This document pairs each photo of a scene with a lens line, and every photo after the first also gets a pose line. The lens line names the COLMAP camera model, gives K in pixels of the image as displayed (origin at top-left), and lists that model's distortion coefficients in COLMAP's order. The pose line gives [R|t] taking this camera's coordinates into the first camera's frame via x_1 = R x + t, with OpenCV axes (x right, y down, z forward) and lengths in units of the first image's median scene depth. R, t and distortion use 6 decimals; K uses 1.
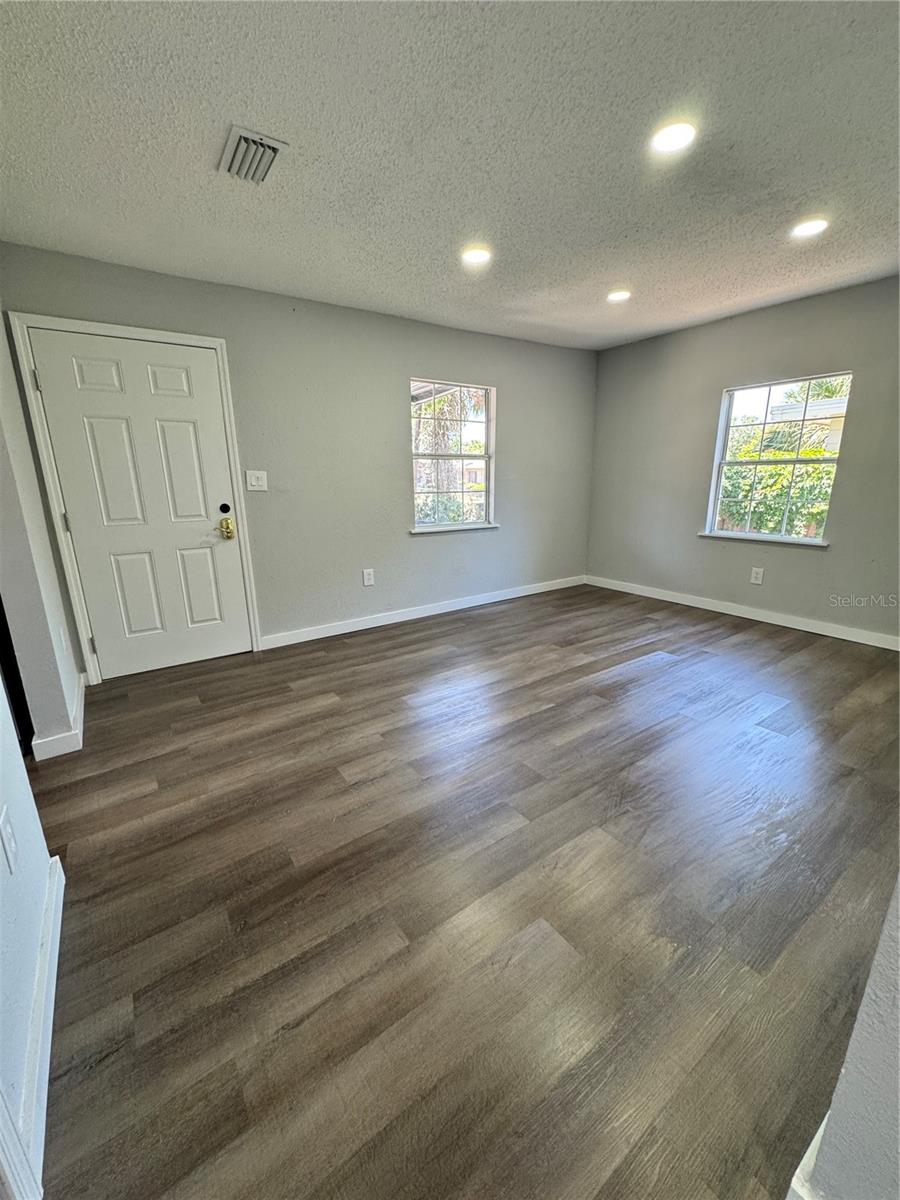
lens RADIAL K [[480.1, 0, 450.0], [0, 480.1, 600.0], [0, 0, 1]] dist [-0.003704, 0.000262]
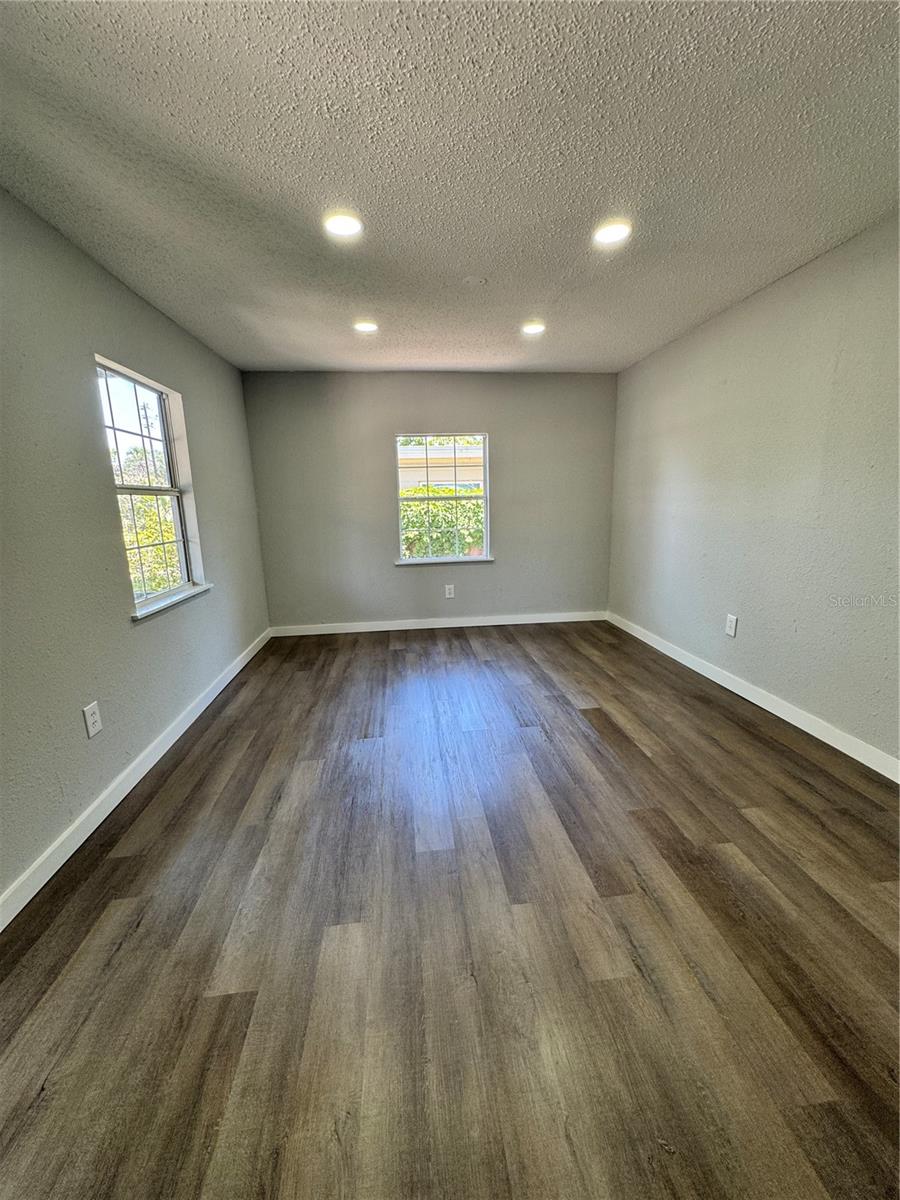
lens RADIAL K [[480.1, 0, 450.0], [0, 480.1, 600.0], [0, 0, 1]] dist [-0.003704, 0.000262]
pose [[0.479574, -0.180561, 0.858724, -0.413498], [0.237882, 0.968708, 0.070836, -0.118714], [-0.844642, 0.170304, 0.507520, 0.403167]]
